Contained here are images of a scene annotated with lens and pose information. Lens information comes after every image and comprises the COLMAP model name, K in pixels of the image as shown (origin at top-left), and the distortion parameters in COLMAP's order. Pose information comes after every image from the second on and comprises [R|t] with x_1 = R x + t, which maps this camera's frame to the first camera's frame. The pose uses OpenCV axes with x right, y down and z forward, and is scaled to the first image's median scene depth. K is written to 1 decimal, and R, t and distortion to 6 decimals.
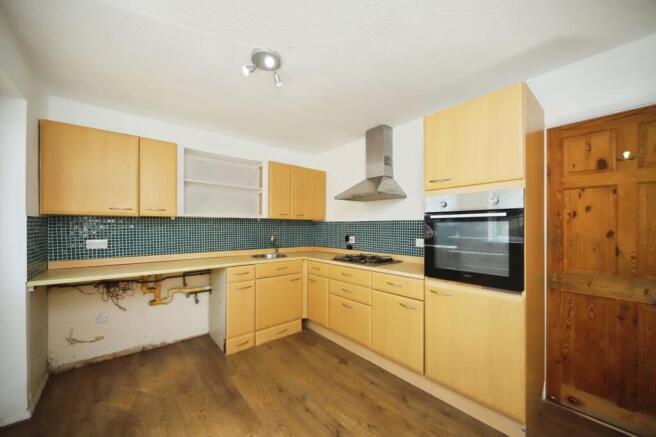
lens RADIAL K [[244.3, 0, 329.3], [0, 244.3, 225.6], [0, 0, 1]] dist [-0.001570, -0.000182]
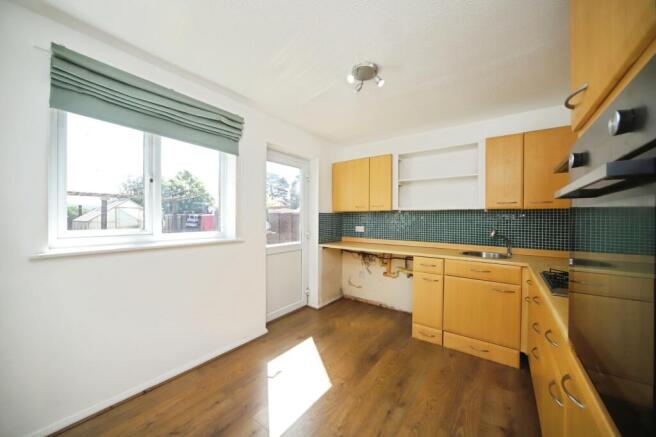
lens RADIAL K [[244.3, 0, 330.7], [0, 244.3, 216.0], [0, 0, 1]] dist [-0.001570, -0.000182]
pose [[0.232905, -0.008176, -0.972465, 0.543595], [-0.001495, 0.999960, -0.008765, 0.004086], [0.972498, 0.003495, 0.232884, 0.386424]]
